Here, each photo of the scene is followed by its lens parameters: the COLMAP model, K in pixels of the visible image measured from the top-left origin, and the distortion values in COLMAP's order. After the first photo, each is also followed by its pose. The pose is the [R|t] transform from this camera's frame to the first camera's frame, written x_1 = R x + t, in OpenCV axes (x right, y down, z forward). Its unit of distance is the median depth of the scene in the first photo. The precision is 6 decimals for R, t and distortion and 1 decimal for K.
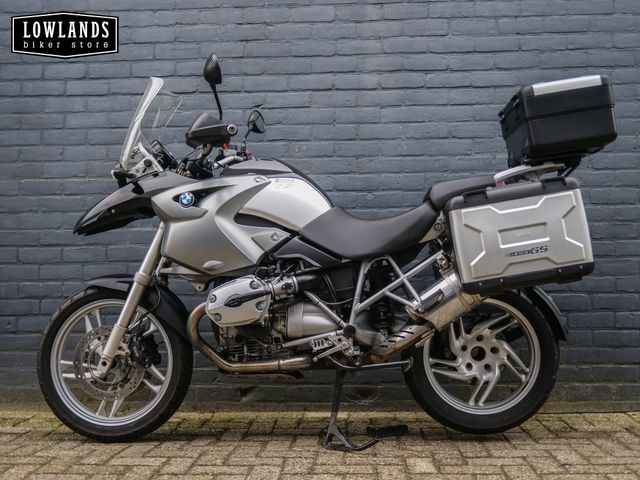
lens RADIAL K [[736.2, 0, 320.0], [0, 736.2, 240.0], [0, 0, 1]] dist [-0.004242, 0.033698]
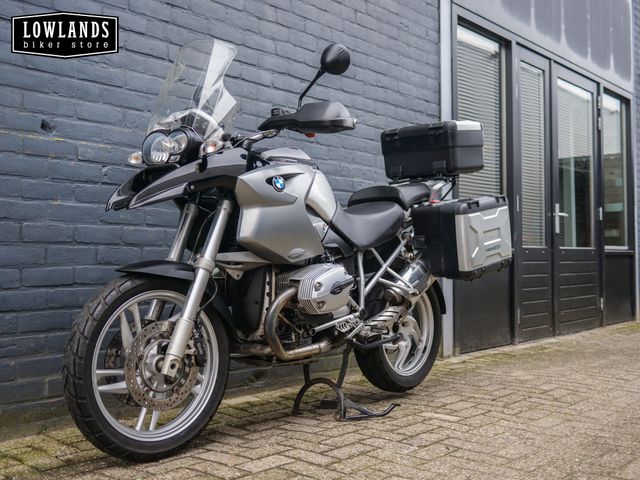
lens RADIAL K [[728.8, 0, 320.0], [0, 728.8, 240.0], [0, 0, 1]] dist [0.002055, 0.035912]
pose [[0.618546, 0.032304, 0.785085, -0.717101], [-0.047486, 0.998865, -0.003687, 0.015372], [-0.784313, -0.035000, 0.619378, 0.298349]]
